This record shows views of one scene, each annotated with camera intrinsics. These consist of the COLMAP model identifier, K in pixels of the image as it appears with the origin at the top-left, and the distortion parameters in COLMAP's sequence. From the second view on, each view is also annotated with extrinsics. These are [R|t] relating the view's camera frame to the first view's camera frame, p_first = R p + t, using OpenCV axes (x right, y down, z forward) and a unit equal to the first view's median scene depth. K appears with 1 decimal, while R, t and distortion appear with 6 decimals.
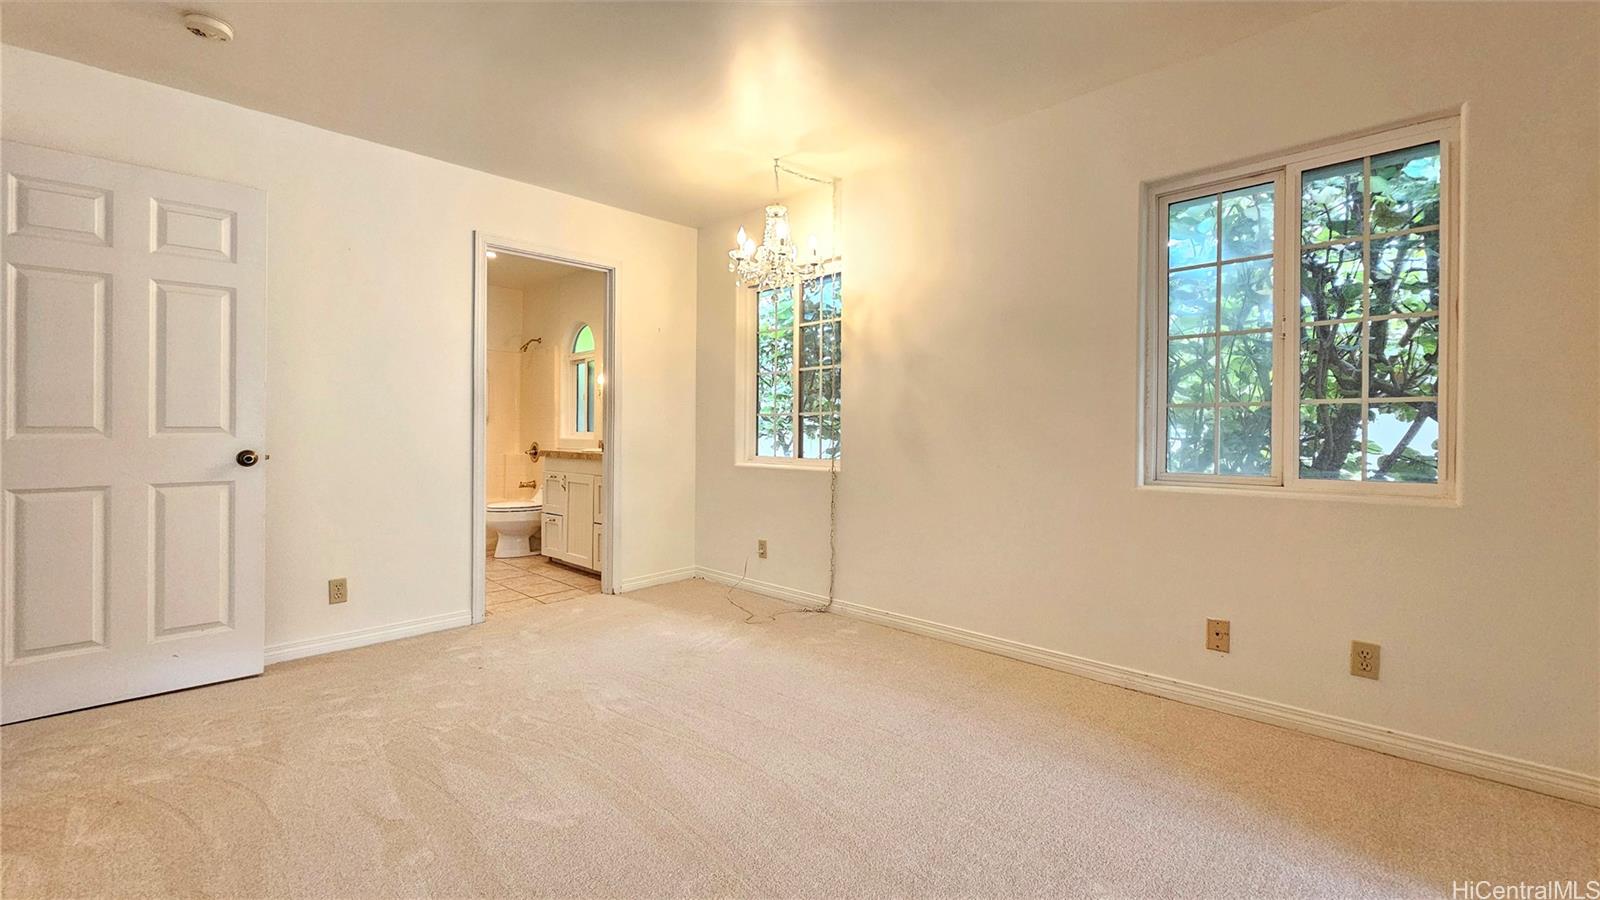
lens RADIAL K [[659.8, 0, 796.8], [0, 659.8, 435.8], [0, 0, 1]] dist [-0.000783, 0.000182]
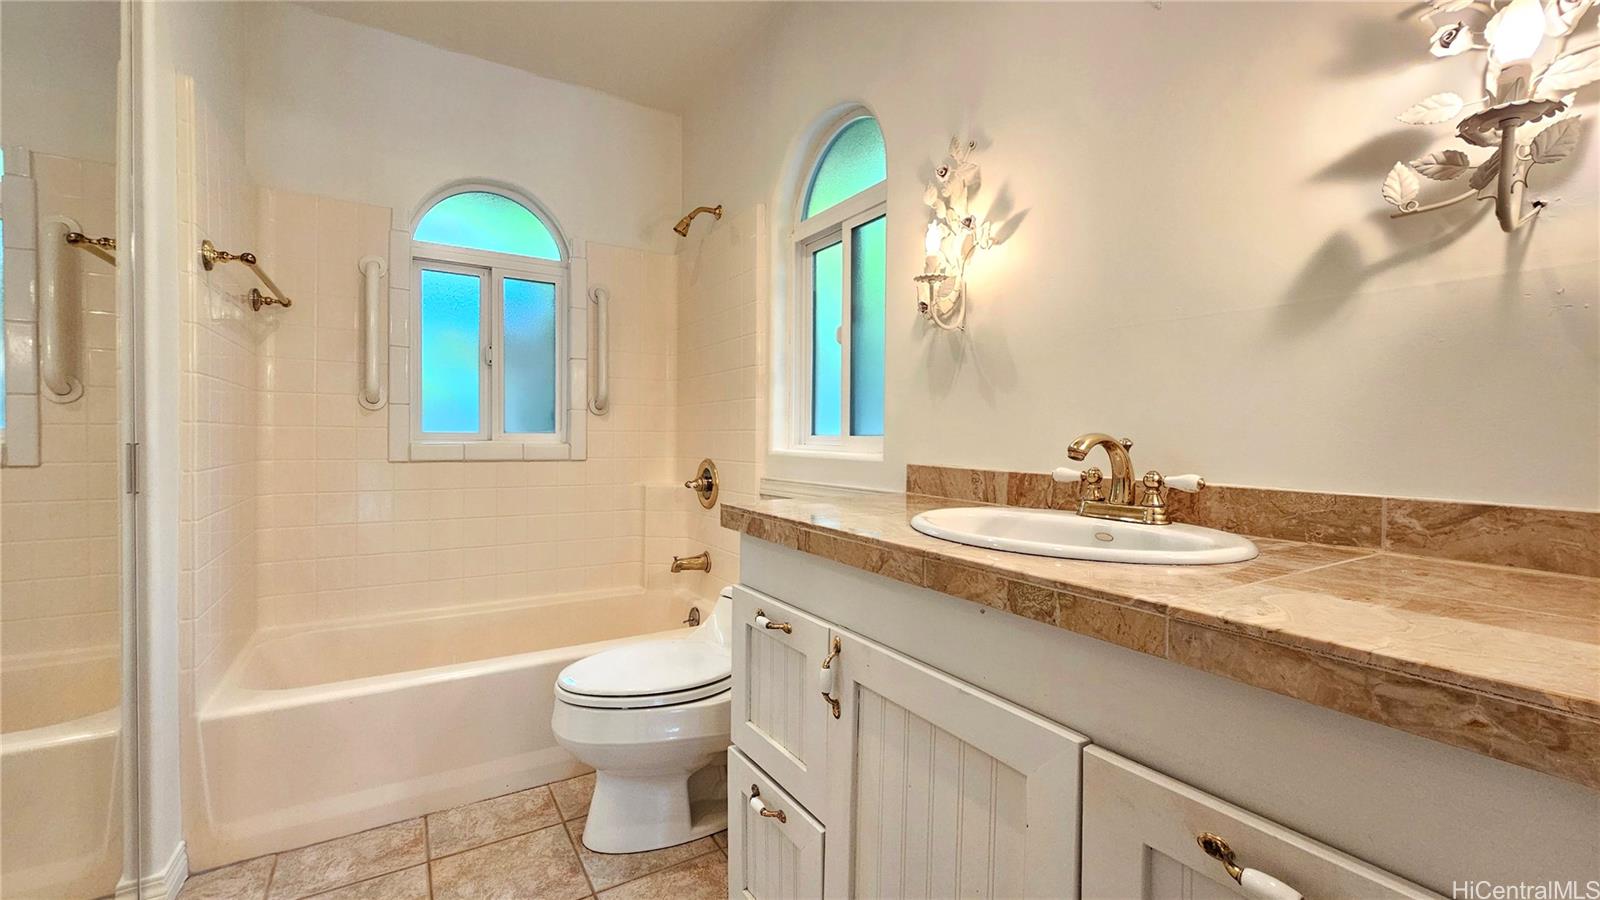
lens RADIAL K [[659.8, 0, 800.7], [0, 659.8, 445.7], [0, 0, 1]] dist [-0.000783, 0.000182]
pose [[0.970991, 0.002970, -0.239097, -0.286015], [0.000865, 0.999873, 0.015932, -0.006754], [0.239114, -0.015677, 0.970865, 0.725502]]
